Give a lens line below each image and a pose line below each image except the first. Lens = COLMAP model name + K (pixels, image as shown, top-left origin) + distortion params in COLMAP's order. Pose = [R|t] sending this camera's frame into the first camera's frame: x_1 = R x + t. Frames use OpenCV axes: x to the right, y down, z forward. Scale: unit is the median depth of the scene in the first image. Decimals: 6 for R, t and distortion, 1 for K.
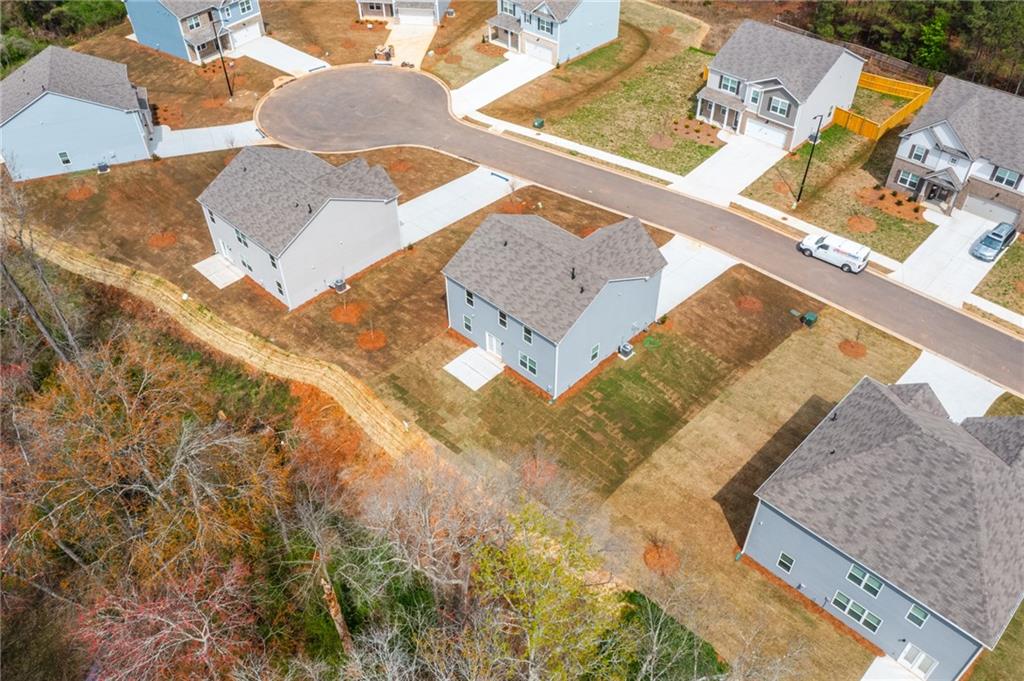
lens RADIAL K [[817.1, 0, 512.0], [0, 817.1, 340.5], [0, 0, 1]] dist [-0.040354, 0.124425]
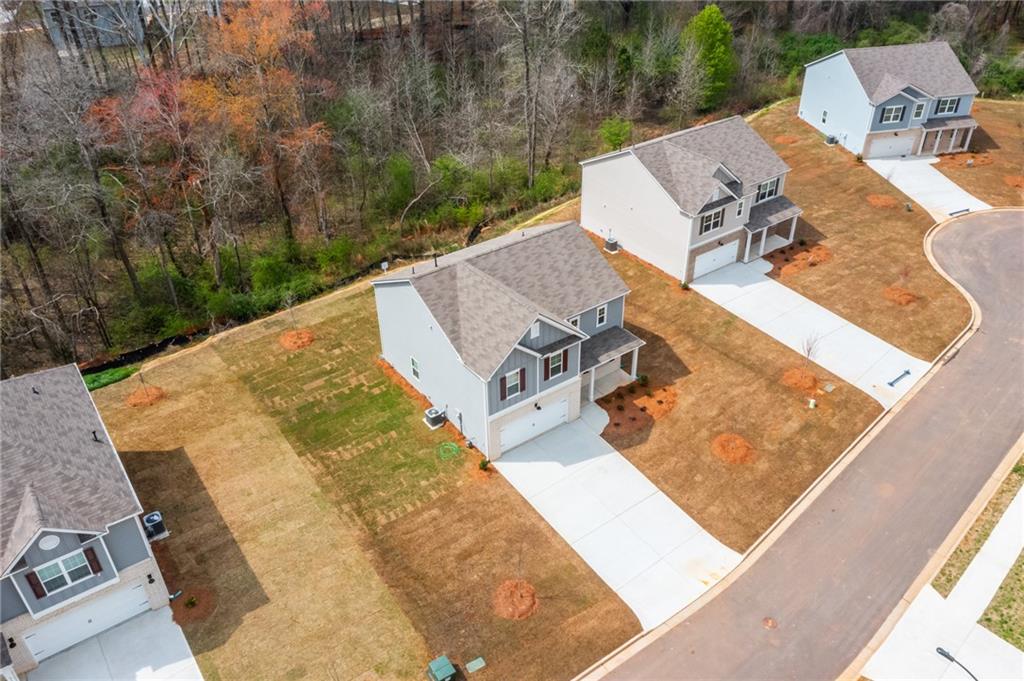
lens RADIAL K [[811.2, 0, 512.0], [0, 811.2, 340.5], [0, 0, 1]] dist [0.002201, -0.015320]
pose [[-0.172441, 0.562592, -0.808551, 0.650707], [-0.650519, 0.551334, 0.522357, -0.436474], [0.739655, 0.616053, 0.270904, 0.757492]]
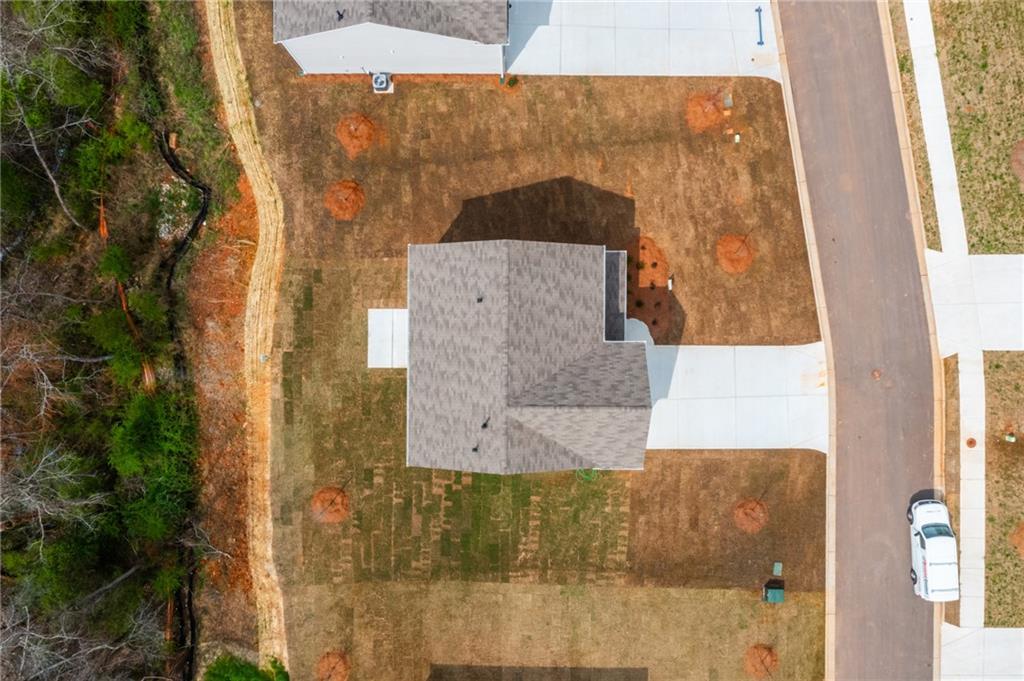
lens RADIAL K [[811.2, 0, 512.0], [0, 811.2, 340.5], [0, 0, 1]] dist [0.002201, -0.015320]
pose [[0.692054, 0.721845, -0.001260, 0.032783], [-0.480477, 0.461949, 0.745483, -0.566821], [0.538705, -0.515309, 0.666523, 0.492426]]
